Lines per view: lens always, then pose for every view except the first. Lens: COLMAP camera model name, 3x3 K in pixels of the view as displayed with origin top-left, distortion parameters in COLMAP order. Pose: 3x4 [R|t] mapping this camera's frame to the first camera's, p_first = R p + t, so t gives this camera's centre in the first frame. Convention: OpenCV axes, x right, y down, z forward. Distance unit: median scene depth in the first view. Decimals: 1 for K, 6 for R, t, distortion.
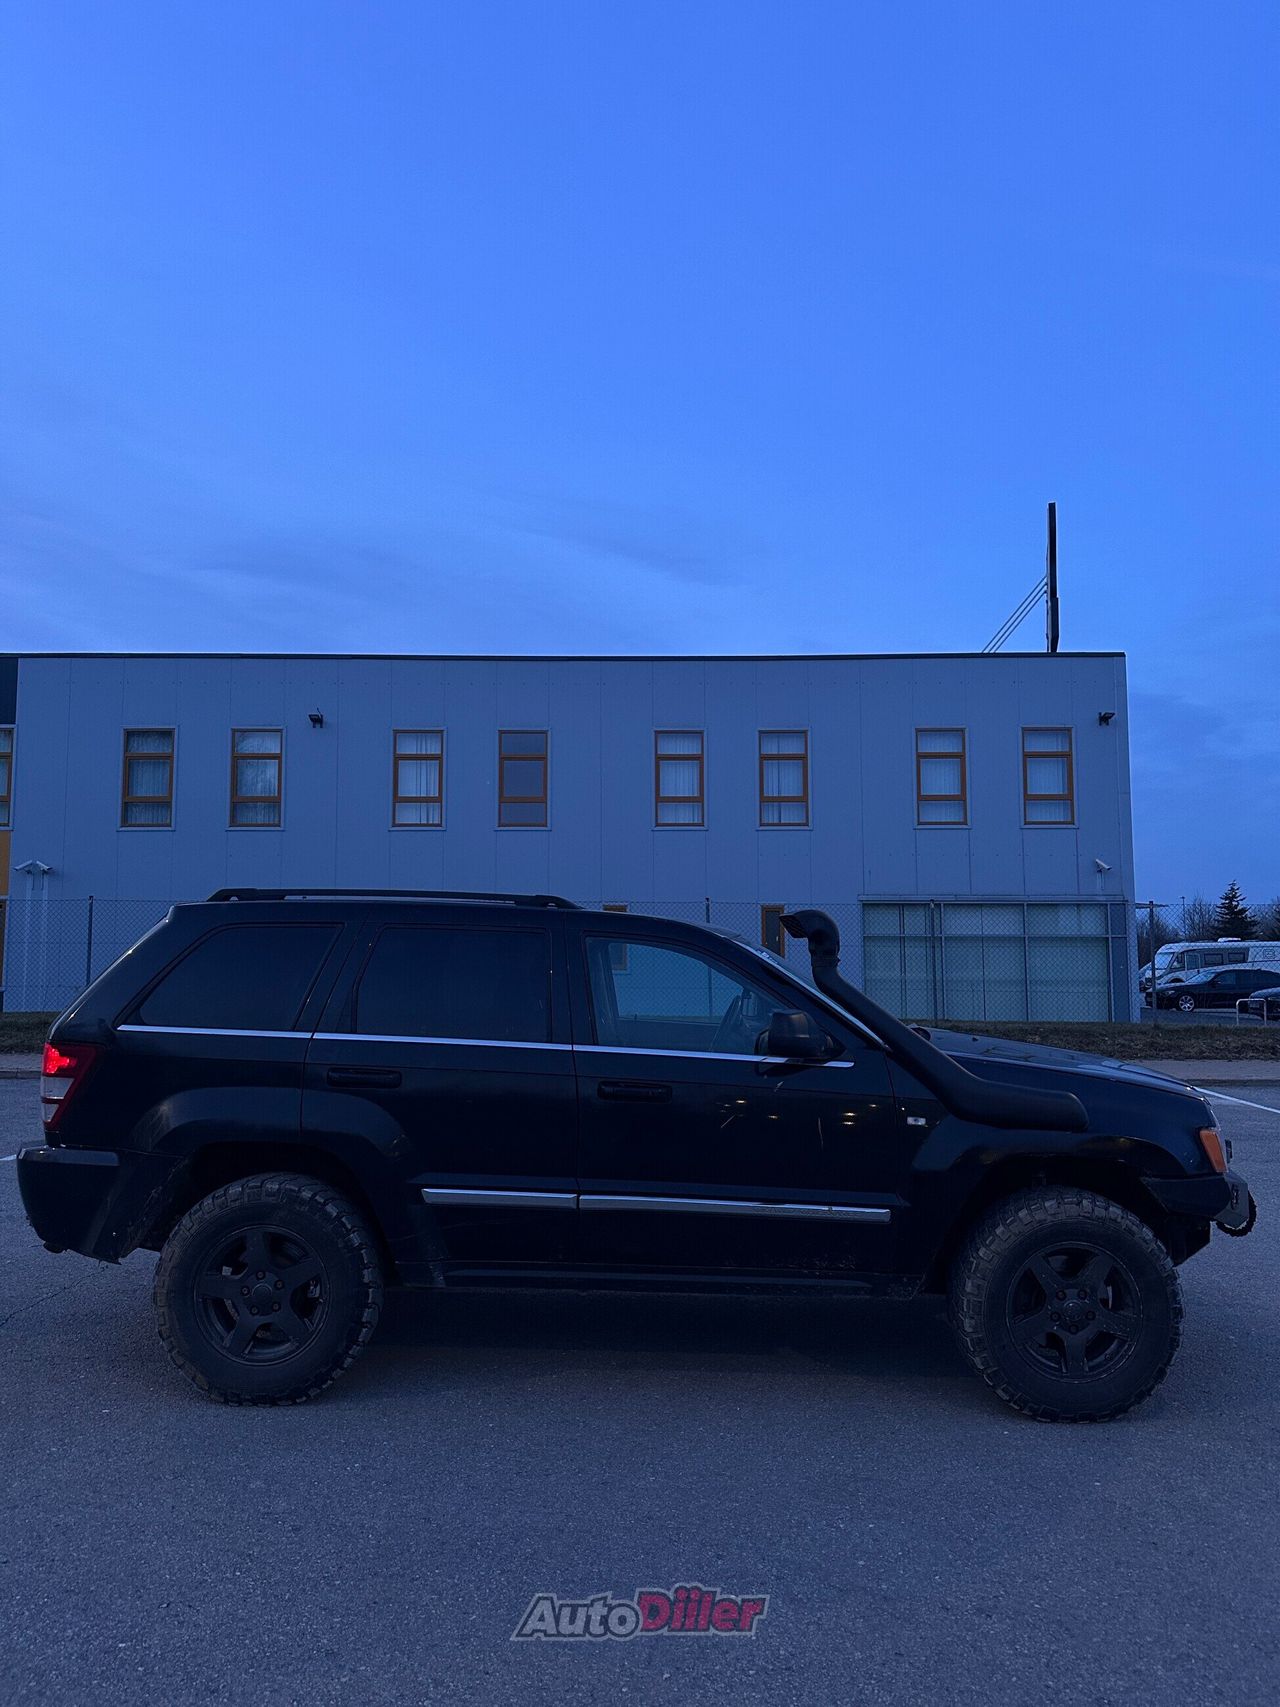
lens RADIAL K [[1192.7, 0, 644.7], [0, 1192.7, 858.0], [0, 0, 1]] dist [0.093004, -0.127797]
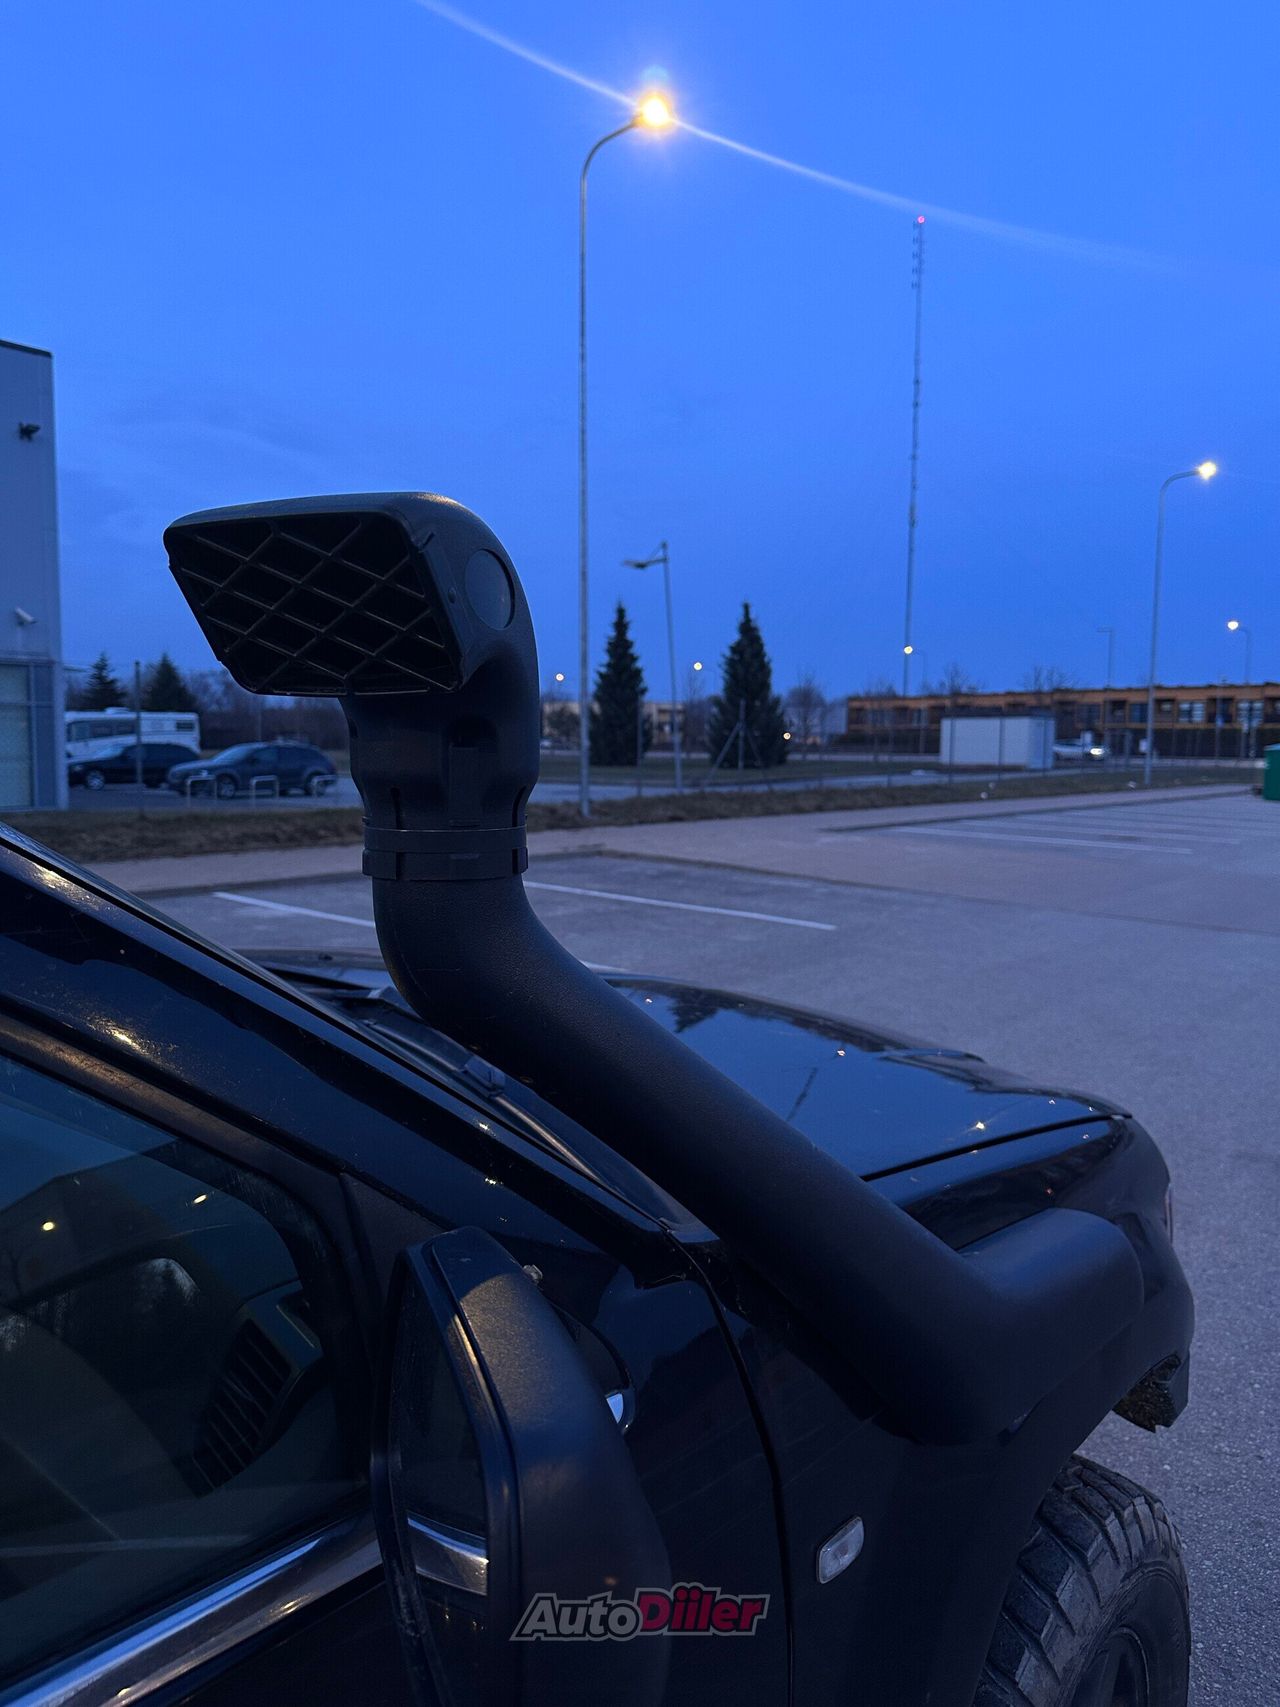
lens RADIAL K [[1194.1, 0, 640.0], [0, 1194.1, 853.5], [0, 0, 1]] dist [0.100973, -0.199126]
pose [[0.638279, -0.068202, 0.766778, 0.008036], [-0.074252, 0.985969, 0.149507, 0.010887], [-0.766216, -0.152362, 0.624259, 0.146060]]
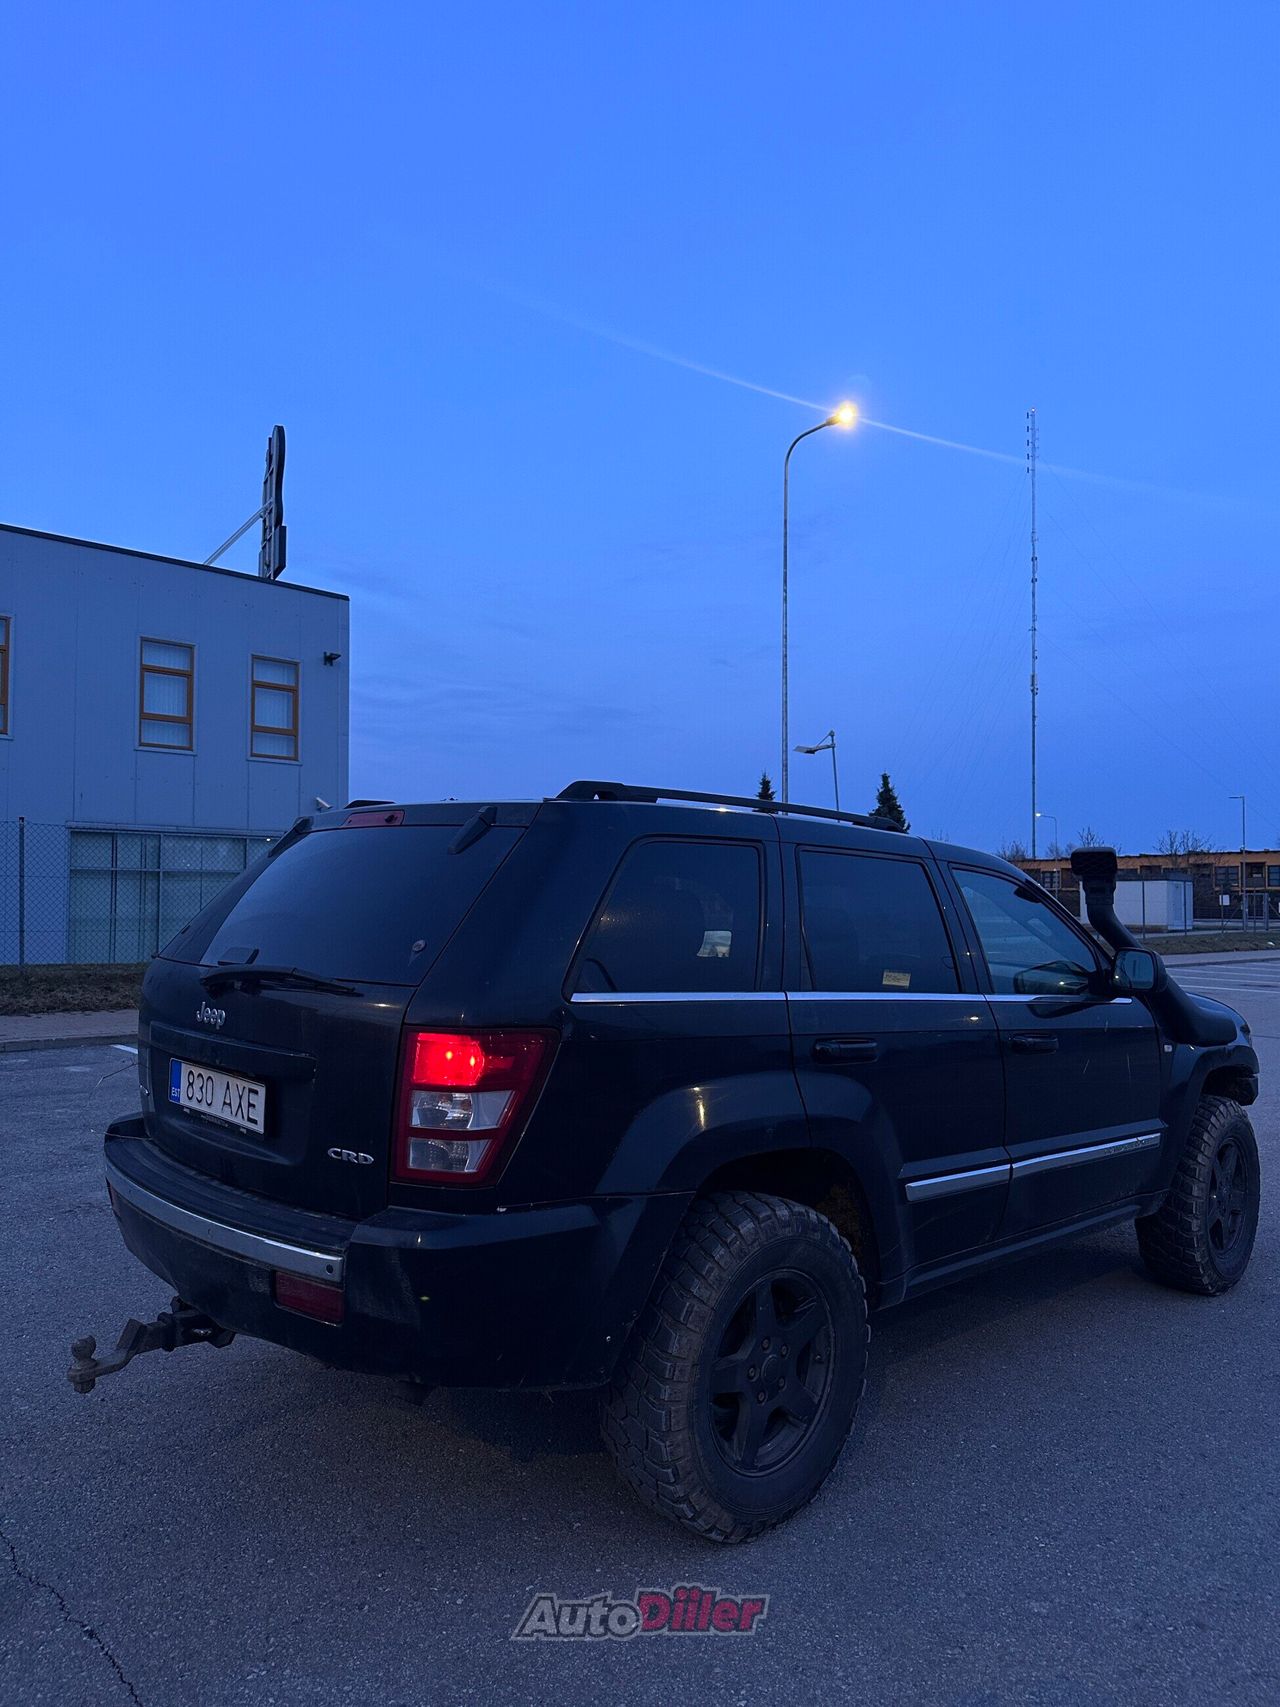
lens RADIAL K [[1192.7, 0, 644.7], [0, 1192.7, 858.0], [0, 0, 1]] dist [0.093004, -0.127797]
pose [[0.708569, 0.028938, 0.705048, -0.137276], [-0.065632, 0.997530, 0.025017, 0.008642], [-0.702583, -0.064000, 0.708718, 0.091517]]
